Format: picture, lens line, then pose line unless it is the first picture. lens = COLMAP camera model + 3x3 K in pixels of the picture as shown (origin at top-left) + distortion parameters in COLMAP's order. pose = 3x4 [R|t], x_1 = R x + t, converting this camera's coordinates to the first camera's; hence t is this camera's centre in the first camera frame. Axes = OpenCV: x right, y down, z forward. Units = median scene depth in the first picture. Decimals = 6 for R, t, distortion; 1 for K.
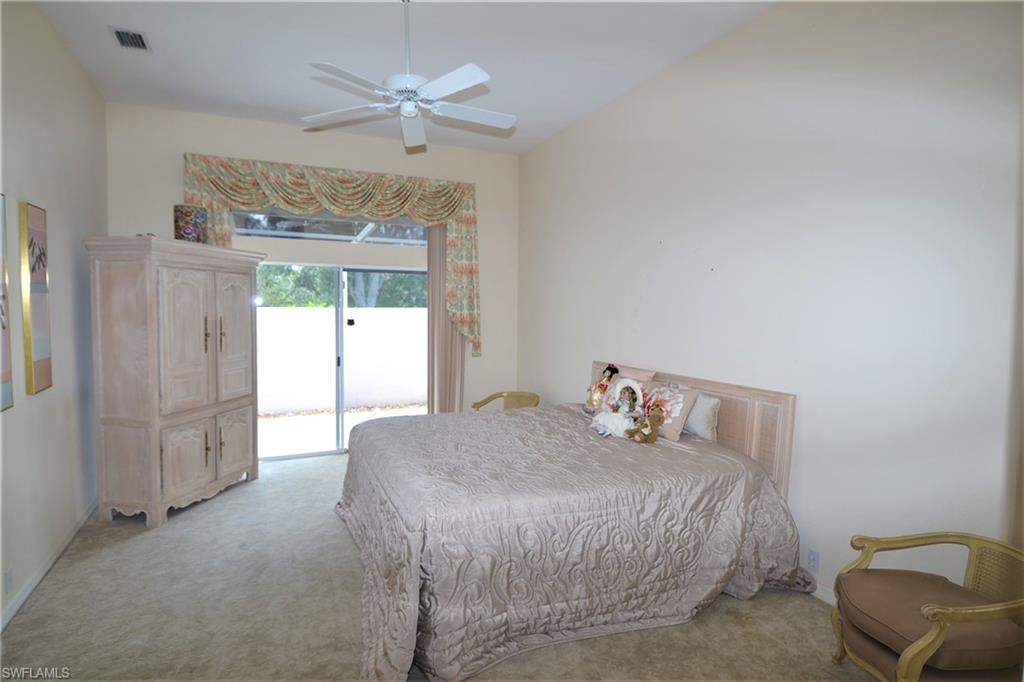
lens RADIAL K [[543.3, 0, 501.2], [0, 543.3, 336.2], [0, 0, 1]] dist [0.051409, -0.055646]
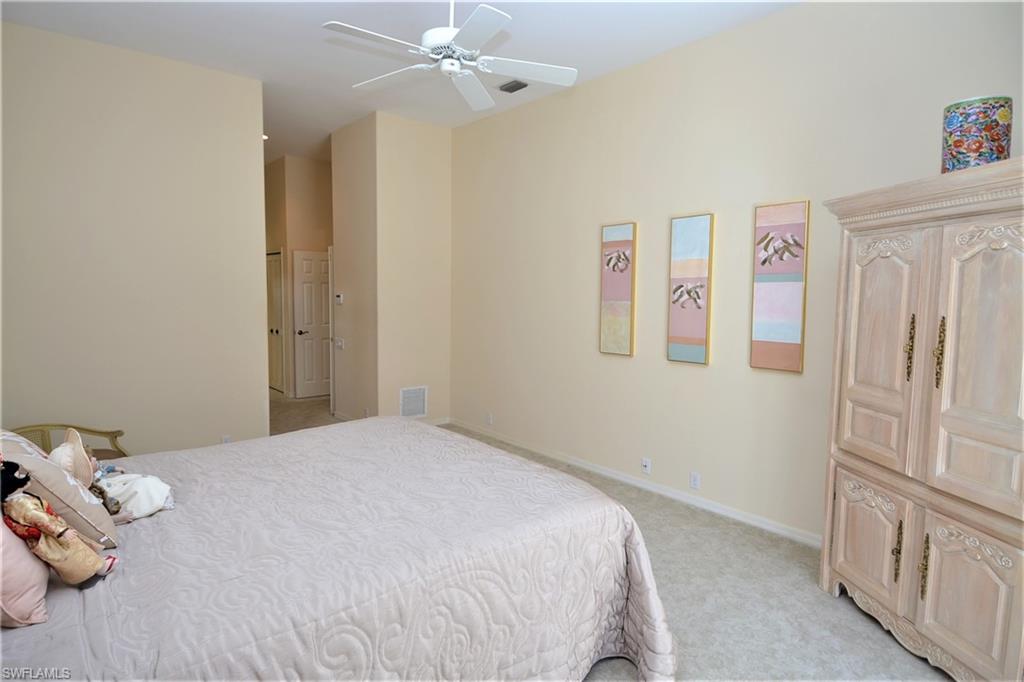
lens RADIAL K [[543.3, 0, 501.2], [0, 543.3, 336.2], [0, 0, 1]] dist [0.051409, -0.055646]
pose [[-0.967225, 0.024565, -0.252731, -0.014393], [-0.003911, 0.993750, 0.111558, -0.074390], [0.253892, 0.108890, -0.961084, 1.471999]]
